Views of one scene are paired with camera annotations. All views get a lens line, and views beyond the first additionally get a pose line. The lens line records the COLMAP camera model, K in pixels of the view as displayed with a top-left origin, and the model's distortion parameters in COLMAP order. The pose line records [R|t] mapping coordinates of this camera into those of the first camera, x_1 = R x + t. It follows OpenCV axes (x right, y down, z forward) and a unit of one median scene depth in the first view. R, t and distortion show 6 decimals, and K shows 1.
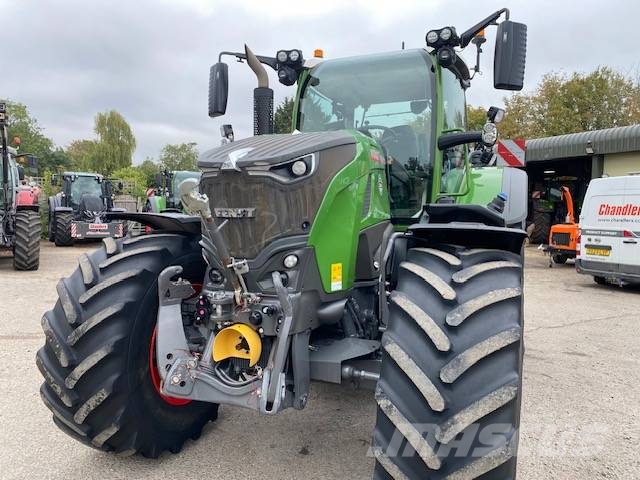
lens RADIAL K [[489.0, 0, 319.5], [0, 489.0, 242.6], [0, 0, 1]] dist [0.039518, -0.037101]
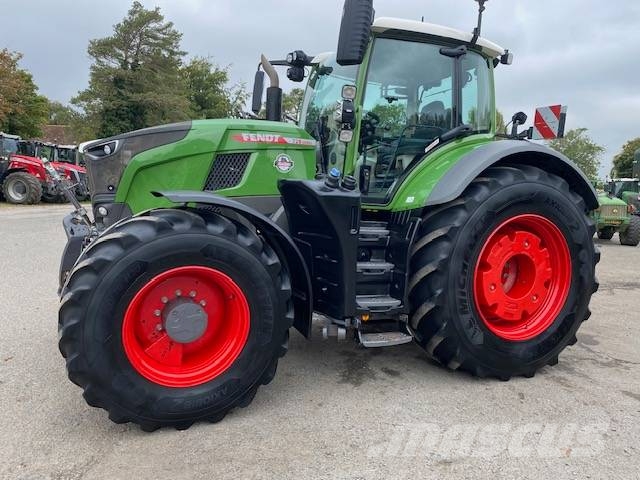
lens RADIAL K [[489.0, 0, 320.9], [0, 489.0, 236.9], [0, 0, 1]] dist [0.039518, -0.037101]
pose [[0.721446, 0.086845, -0.687003, 0.841186], [-0.081864, 0.995844, 0.039918, 0.000662], [0.687615, 0.027442, 0.725557, 0.199414]]
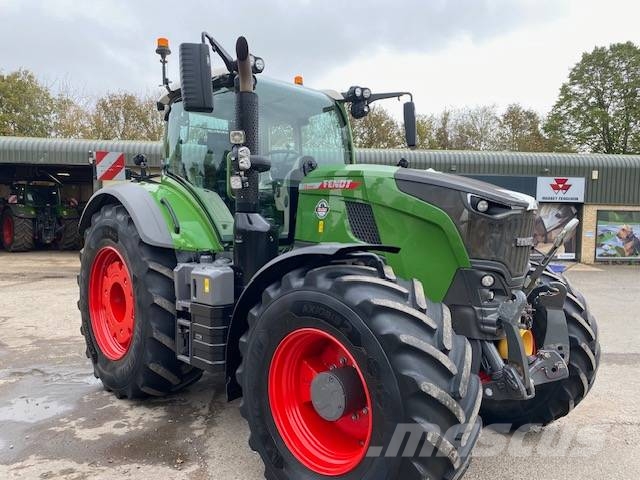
lens RADIAL K [[489.0, 0, 322.6], [0, 489.0, 246.1], [0, 0, 1]] dist [0.039518, -0.037101]
pose [[0.400526, -0.050905, 0.914870, -0.873429], [0.049299, 0.998207, 0.033959, -0.066867], [-0.914958, 0.031501, 0.402317, 0.536696]]
